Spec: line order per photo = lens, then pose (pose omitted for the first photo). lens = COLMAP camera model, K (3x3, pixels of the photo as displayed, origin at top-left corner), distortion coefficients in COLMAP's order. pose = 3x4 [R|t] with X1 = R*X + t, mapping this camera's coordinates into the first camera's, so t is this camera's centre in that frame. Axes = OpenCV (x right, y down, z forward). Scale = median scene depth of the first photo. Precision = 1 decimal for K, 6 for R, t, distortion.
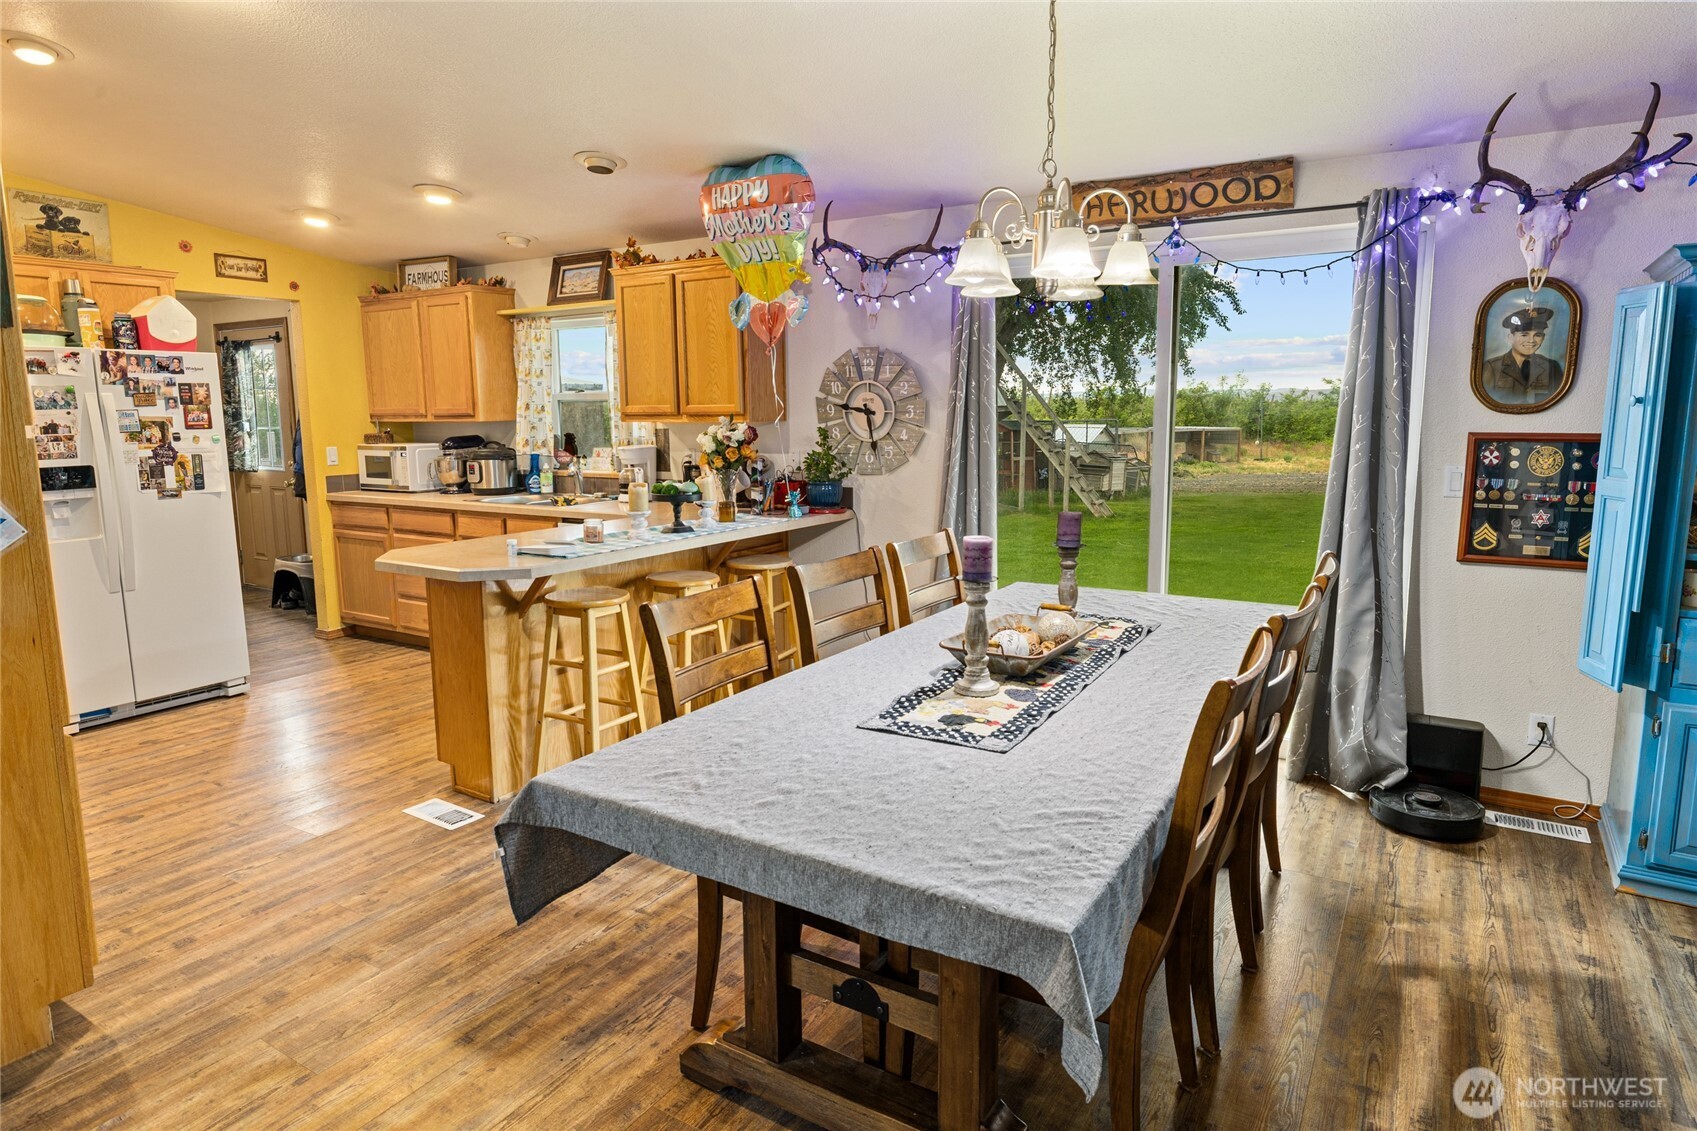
lens RADIAL K [[979.1, 0, 847.5], [0, 979.1, 539.6], [0, 0, 1]] dist [0.000441, 0.001355]
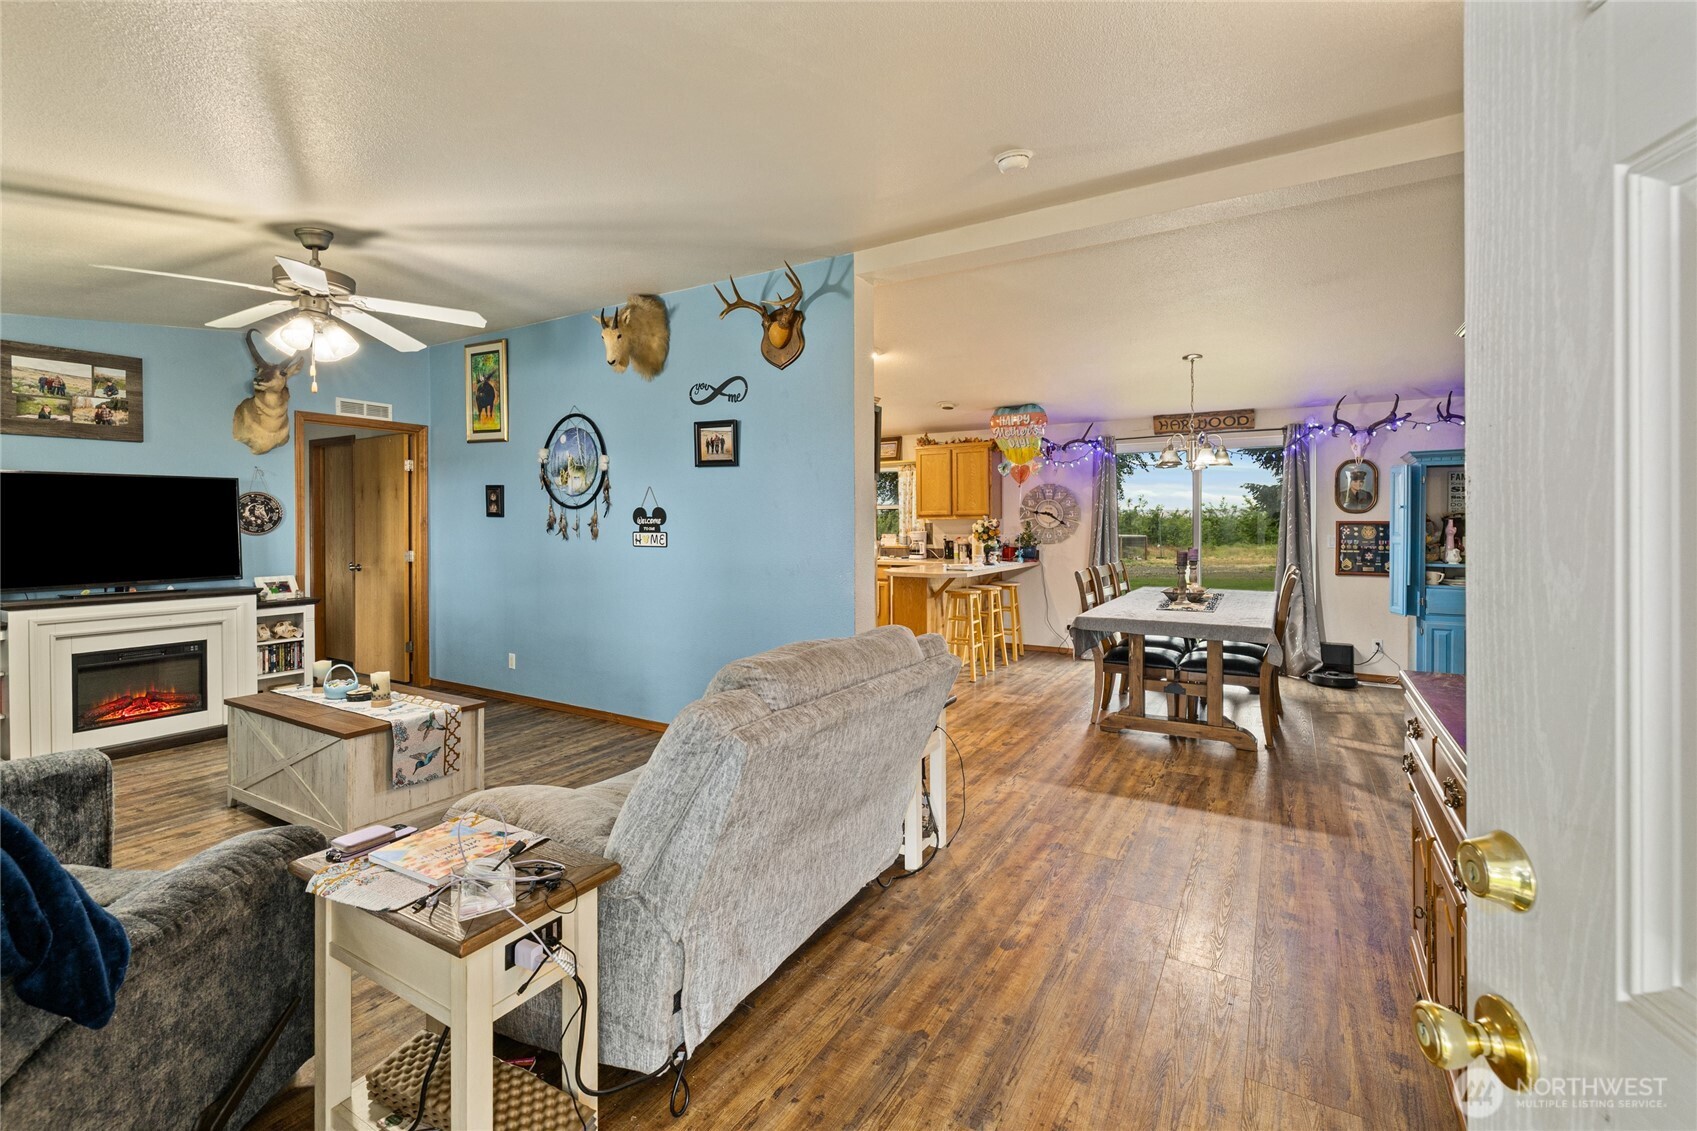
lens RADIAL K [[734.7, 0, 847.8], [0, 734.7, 521.9], [0, 0, 1]] dist [-0.001573, -0.000403]
pose [[0.999913, 0.003908, 0.012559, -0.583234], [-0.002183, 0.990909, -0.134513, 0.136446], [-0.012971, 0.134473, 0.990832, -0.766195]]
